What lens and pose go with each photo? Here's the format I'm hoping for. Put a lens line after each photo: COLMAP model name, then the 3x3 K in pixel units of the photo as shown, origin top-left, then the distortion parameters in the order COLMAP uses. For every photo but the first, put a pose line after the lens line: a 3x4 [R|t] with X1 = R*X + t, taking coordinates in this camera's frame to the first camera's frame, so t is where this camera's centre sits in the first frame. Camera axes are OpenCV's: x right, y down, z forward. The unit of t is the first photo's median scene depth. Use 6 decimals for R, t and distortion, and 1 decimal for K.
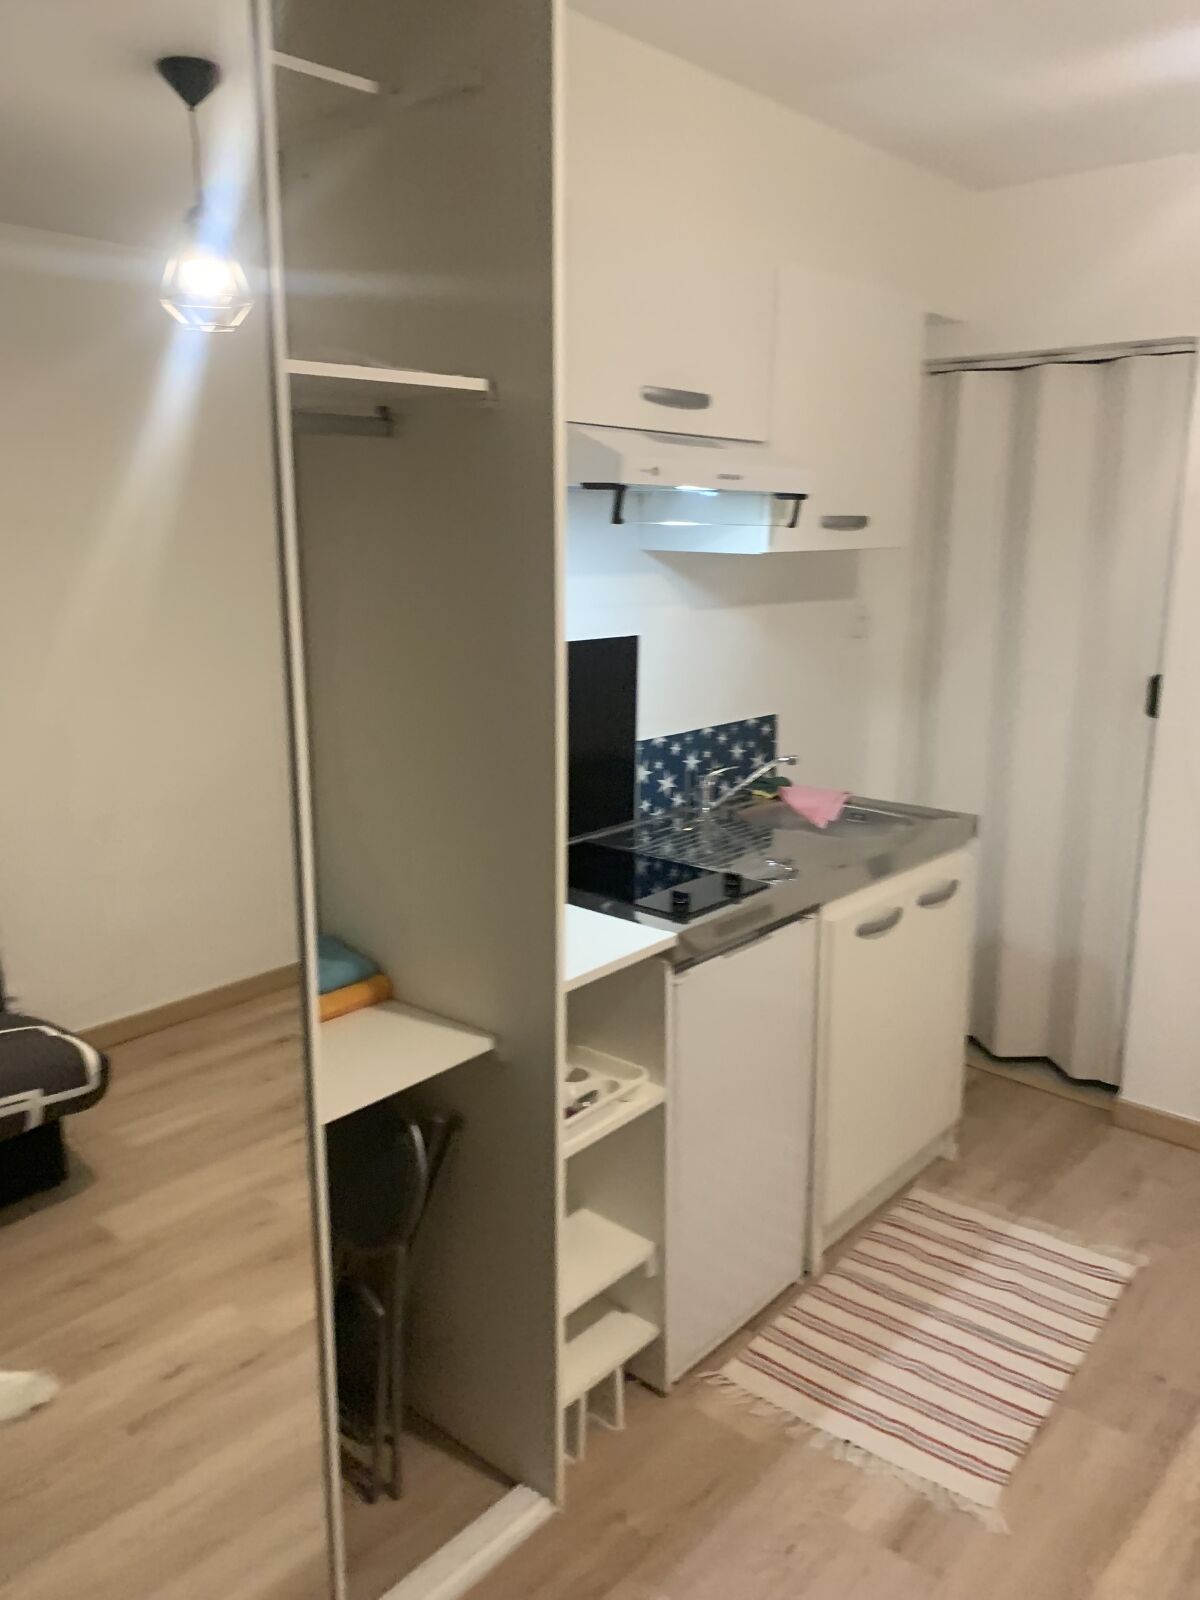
lens RADIAL K [[1217.5, 0, 599.2], [0, 1217.5, 790.9], [0, 0, 1]] dist [0.031456, -0.071824]
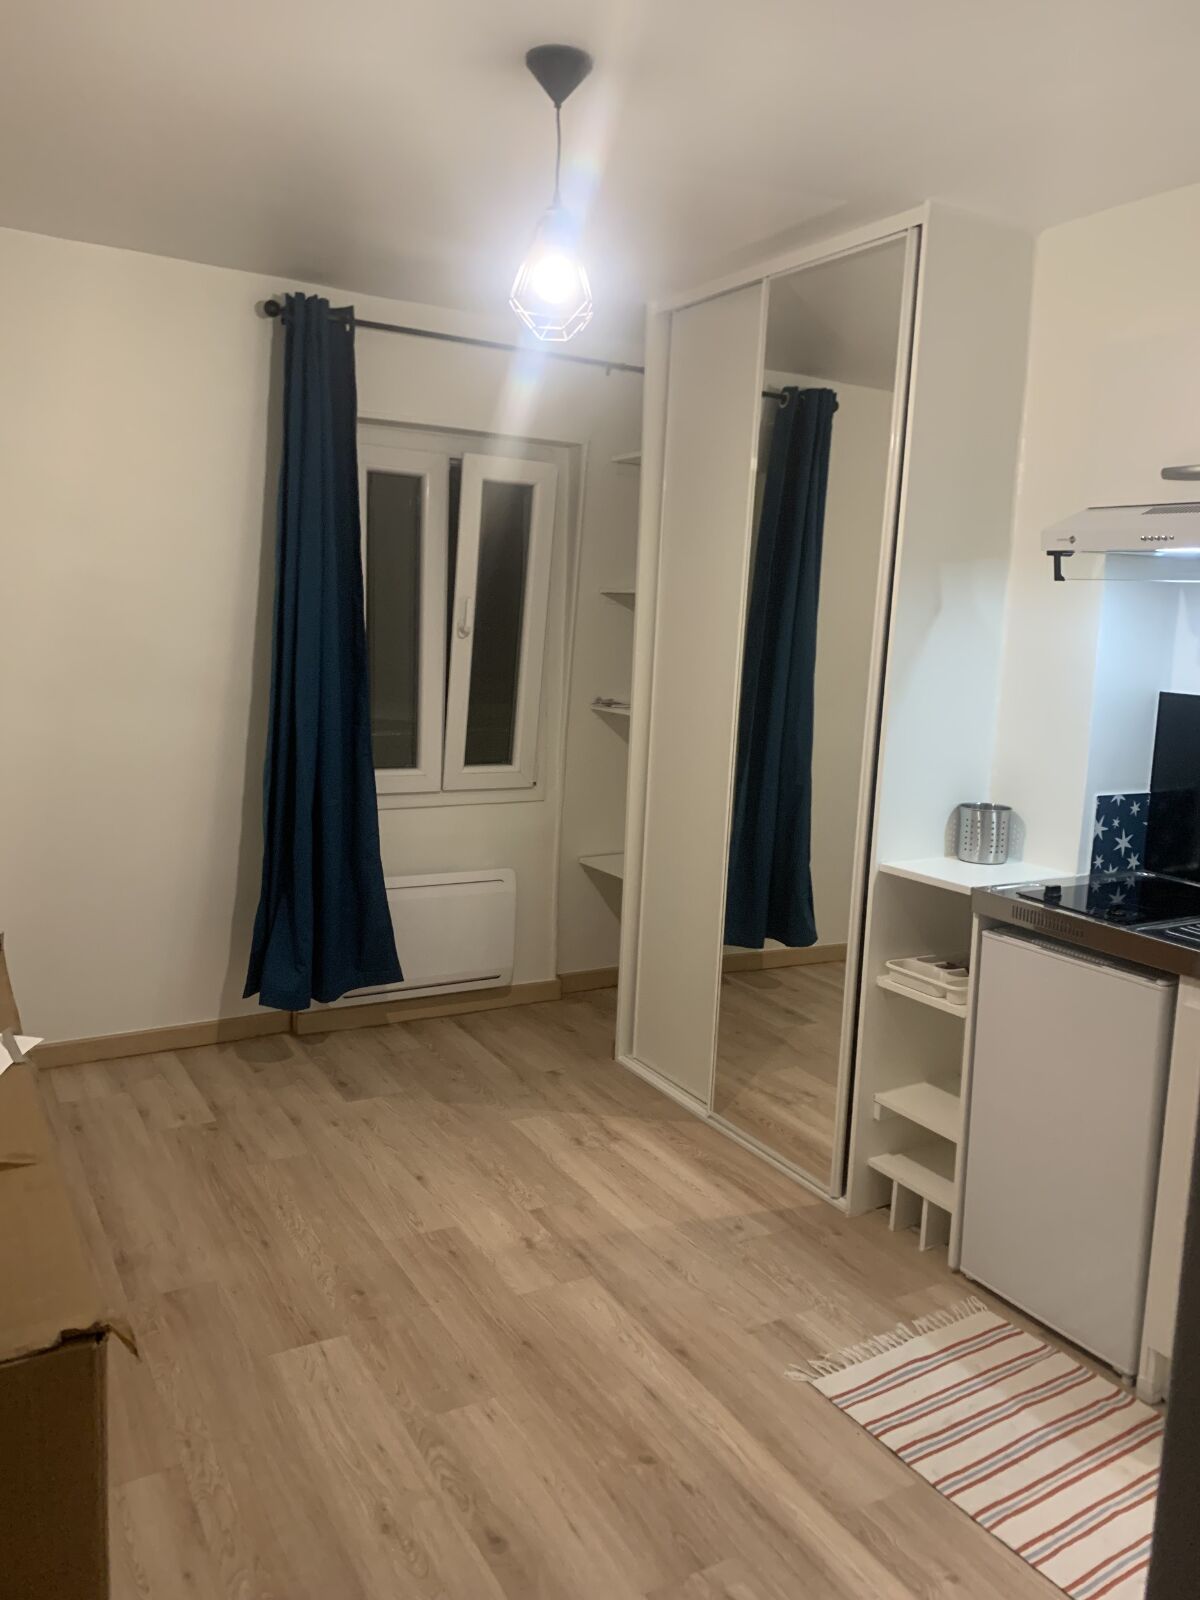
lens RADIAL K [[1175.3, 0, 597.0], [0, 1175.3, 796.7], [0, 0, 1]] dist [0.002107, -0.043517]
pose [[-0.310222, 0.133908, -0.941186, 1.161071], [-0.234650, 0.948612, 0.212306, -0.126906], [0.921250, 0.286712, -0.262859, 0.792266]]
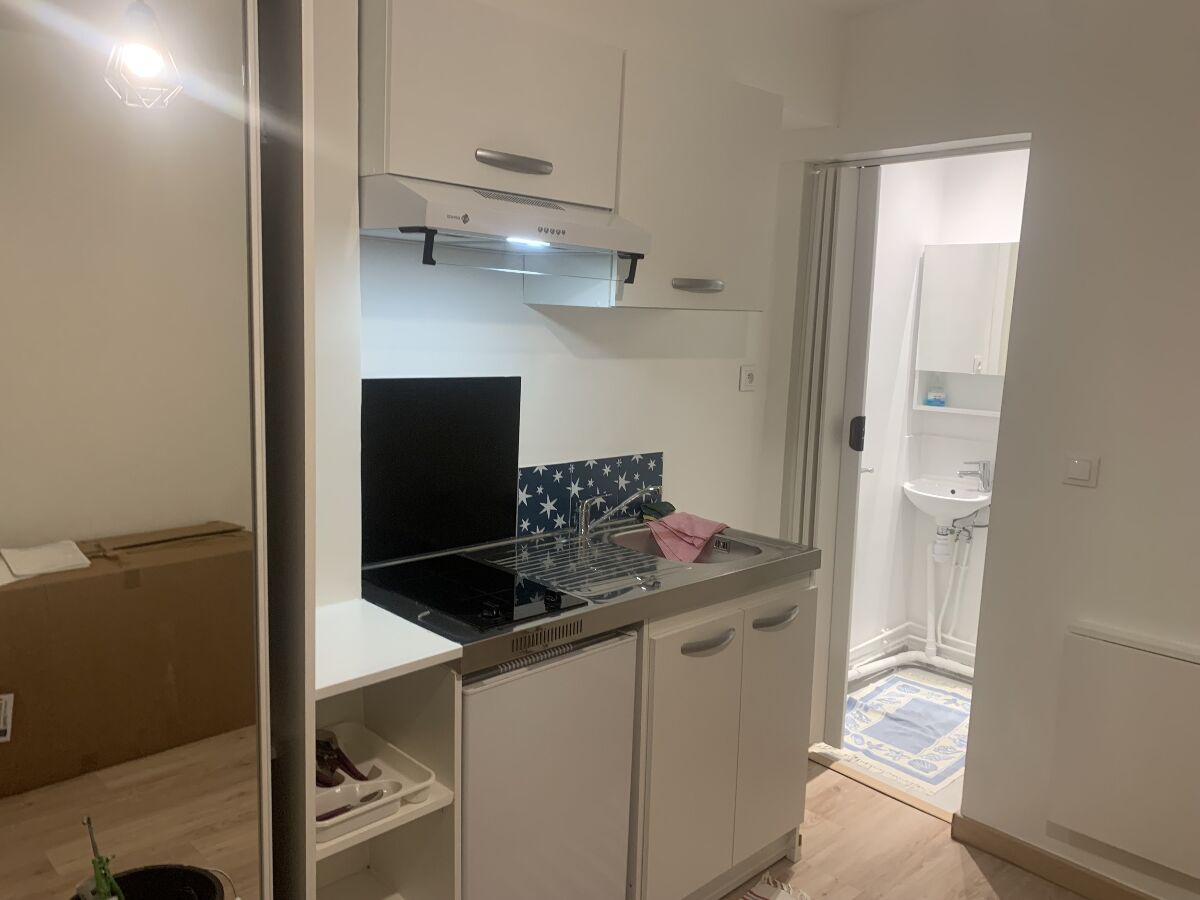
lens RADIAL K [[908.1, 0, 600.0], [0, 908.1, 450.0], [0, 0, 1]] dist [0.071814, -0.181508]
pose [[0.996355, 0.046656, -0.071417, 0.197197], [-0.051414, 0.996474, -0.066302, -0.005749], [0.068072, 0.069732, 0.995240, 0.173128]]
